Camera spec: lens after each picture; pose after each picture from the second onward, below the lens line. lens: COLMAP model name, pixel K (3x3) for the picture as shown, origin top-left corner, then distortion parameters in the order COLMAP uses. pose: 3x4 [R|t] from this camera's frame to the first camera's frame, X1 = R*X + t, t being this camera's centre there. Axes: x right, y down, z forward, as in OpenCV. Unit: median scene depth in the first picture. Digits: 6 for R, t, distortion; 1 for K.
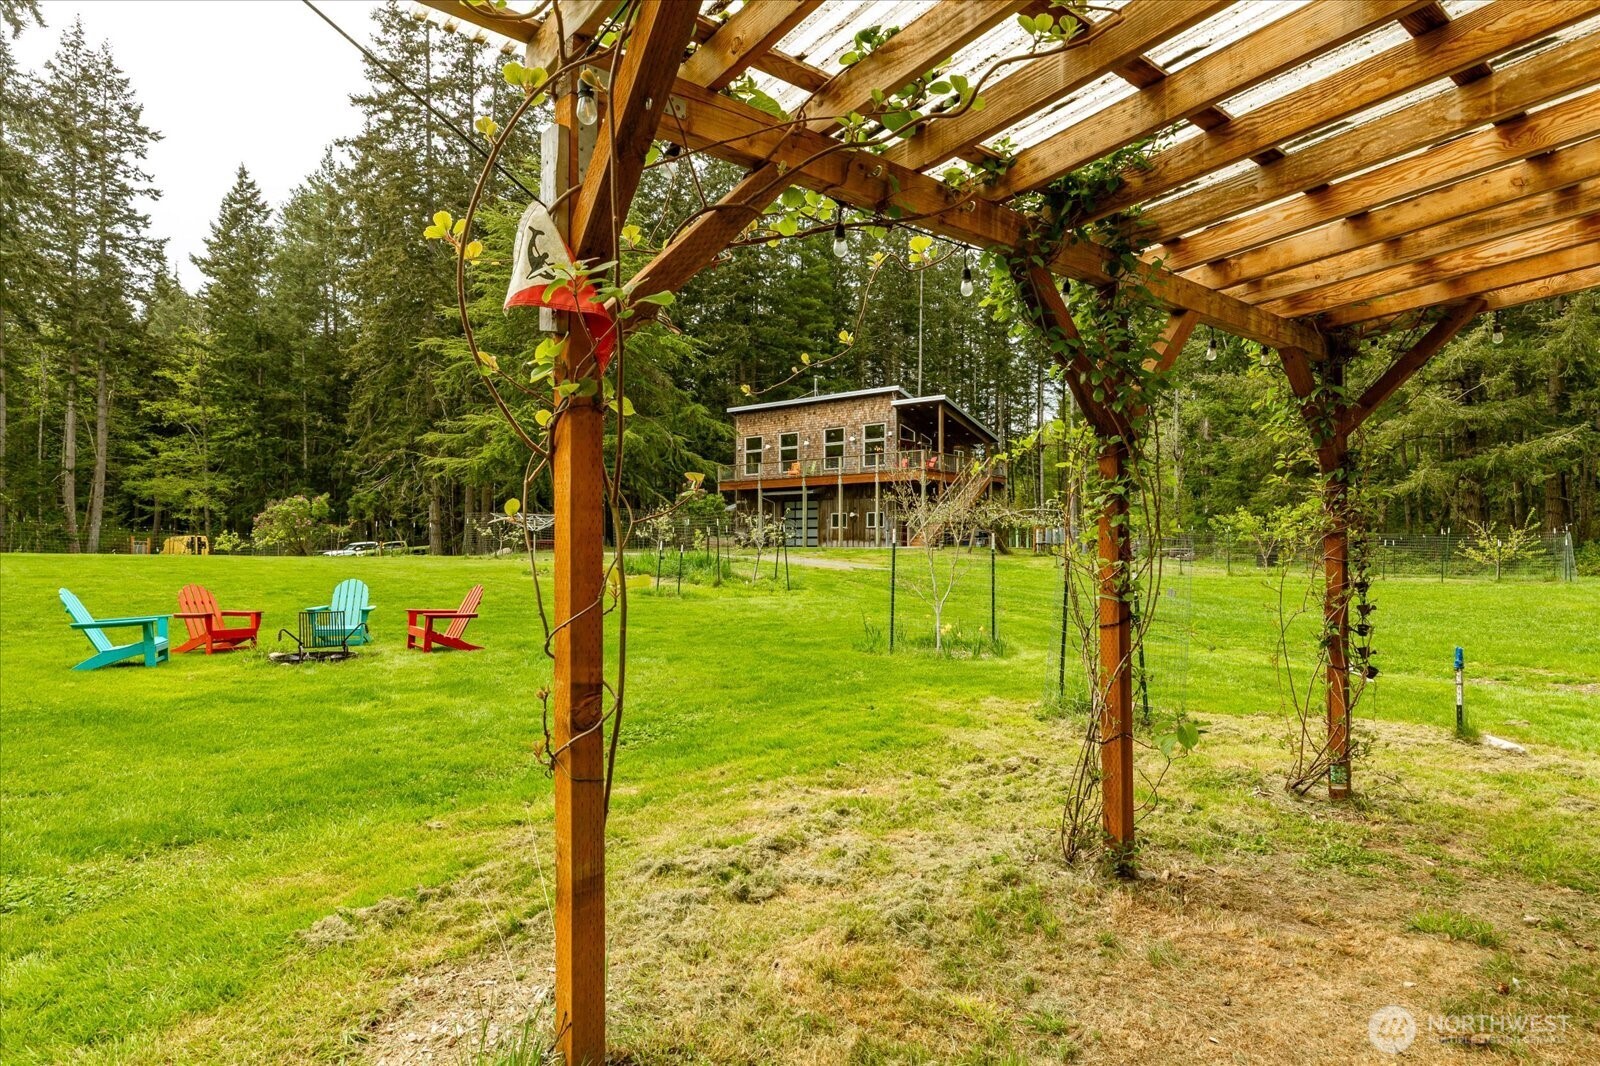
lens RADIAL K [[952.6, 0, 800.0], [0, 952.6, 533.0], [0, 0, 1]] dist [-0.001892, -0.000532]
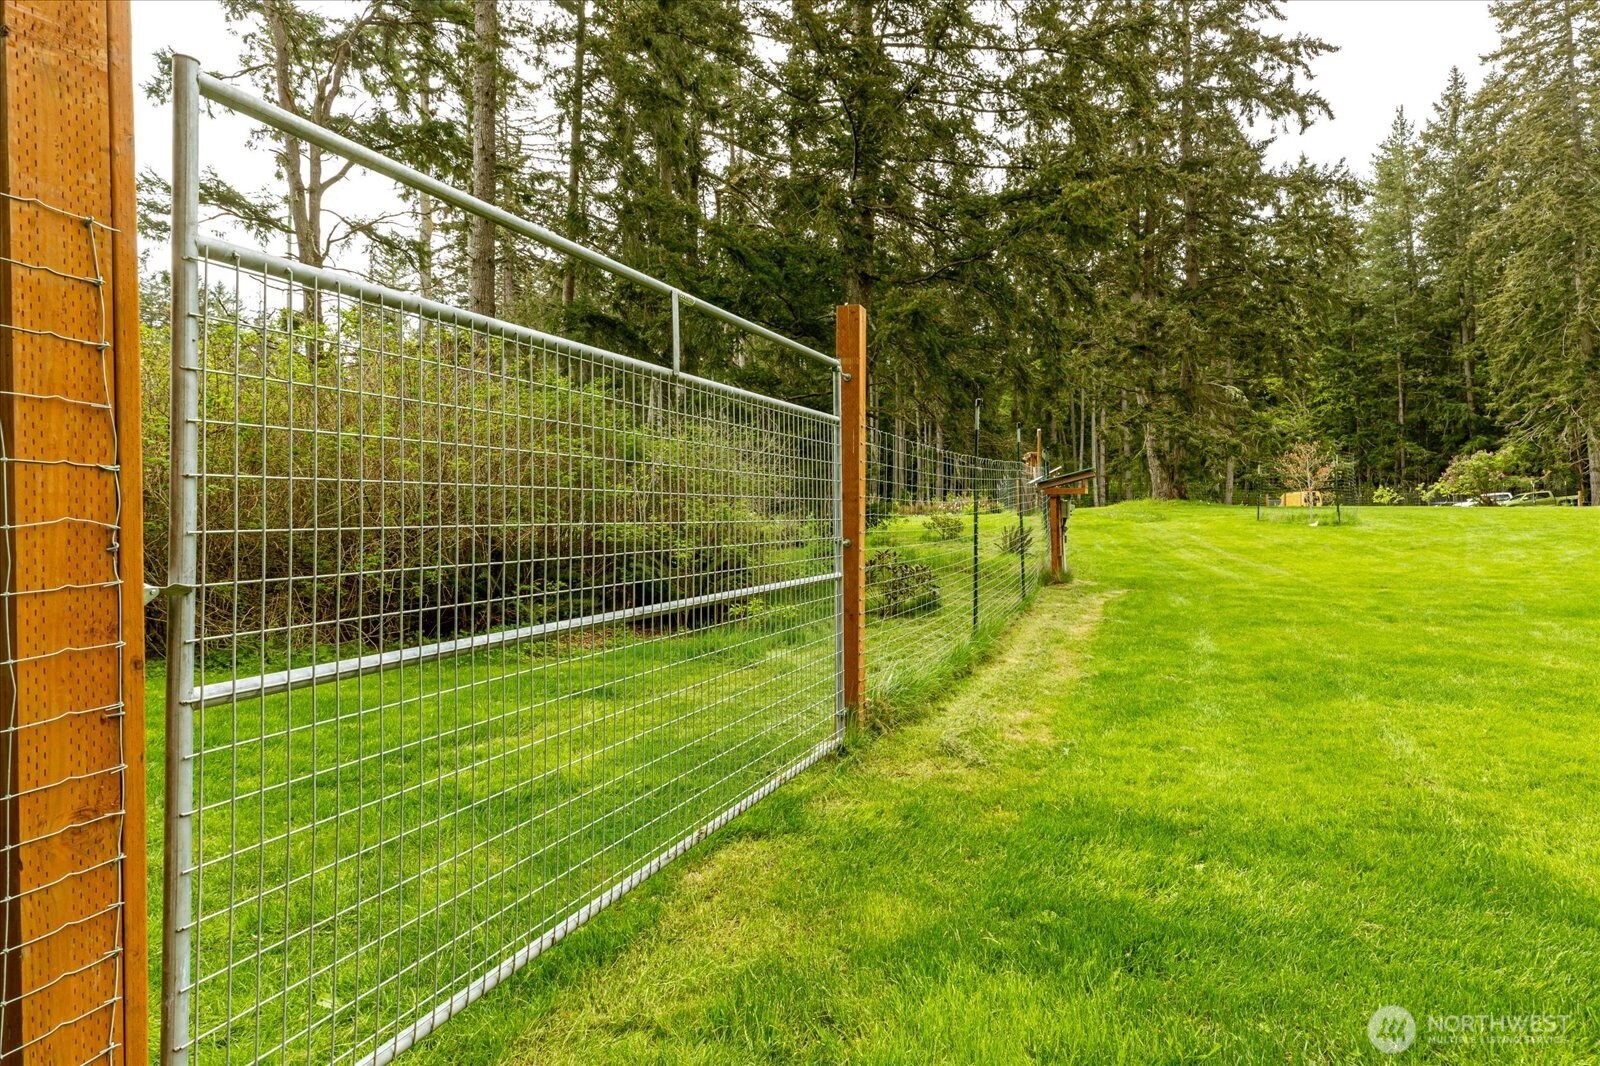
lens RADIAL K [[893.0, 0, 801.4], [0, 893.0, 489.5], [0, 0, 1]] dist [-0.003282, -0.000951]
pose [[0.513715, -0.026271, -0.857559, -0.040047], [0.028341, 0.999505, -0.013643, -0.002414], [0.857493, -0.017295, 0.514205, -0.119459]]
